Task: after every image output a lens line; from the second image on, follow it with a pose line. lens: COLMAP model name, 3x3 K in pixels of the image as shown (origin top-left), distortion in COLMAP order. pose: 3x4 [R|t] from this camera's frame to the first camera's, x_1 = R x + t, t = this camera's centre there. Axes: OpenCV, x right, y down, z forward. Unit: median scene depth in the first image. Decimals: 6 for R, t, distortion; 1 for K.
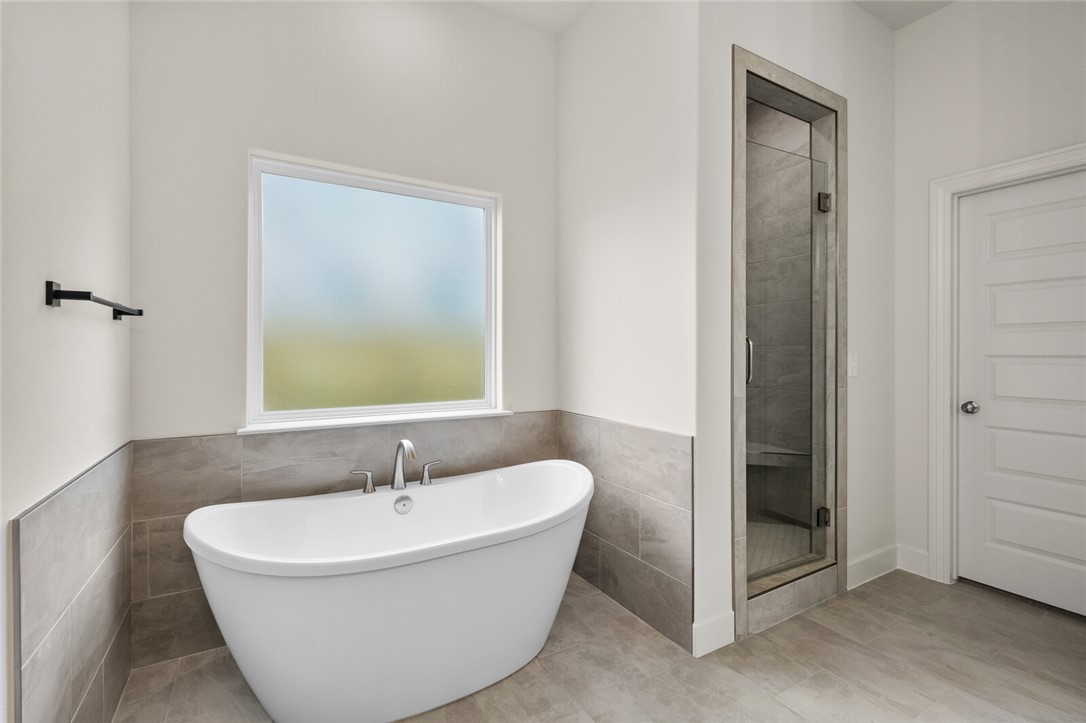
lens RADIAL K [[492.3, 0, 549.1], [0, 492.3, 355.0], [0, 0, 1]] dist [0.000499, -0.003072]
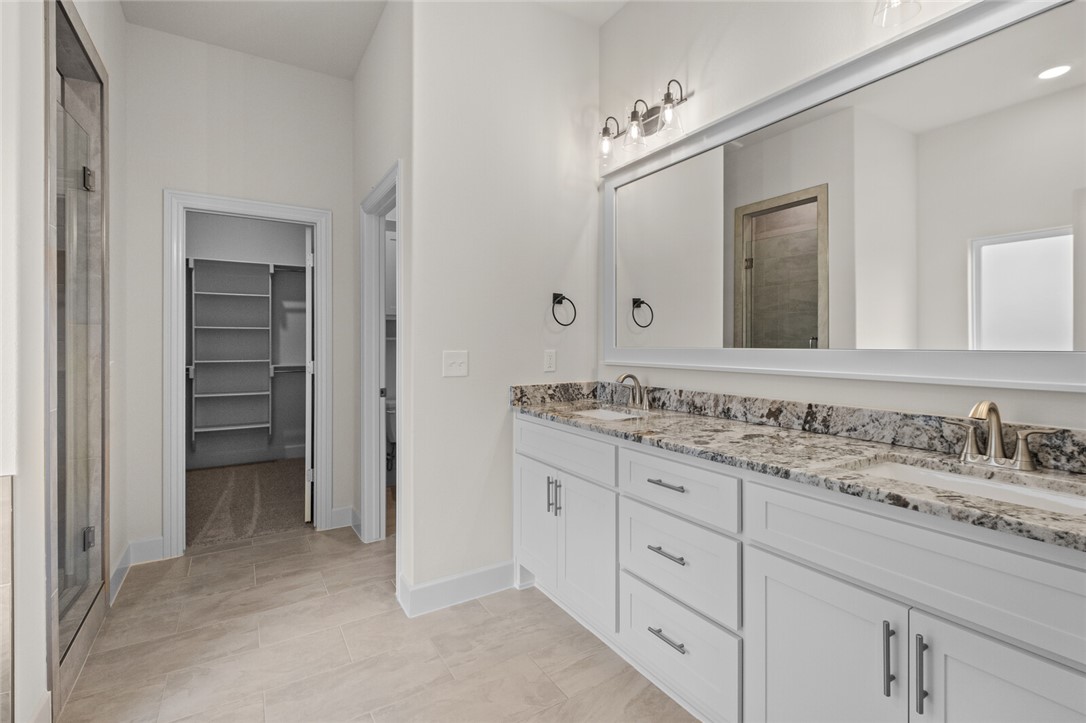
lens RADIAL K [[492.3, 0, 548.0], [0, 492.3, 352.2], [0, 0, 1]] dist [0.000499, -0.003072]
pose [[-0.020522, -0.019874, 0.999592, -0.382059], [0.005767, 0.999783, 0.019996, -0.017491], [-0.999773, 0.006175, -0.020403, 0.228677]]
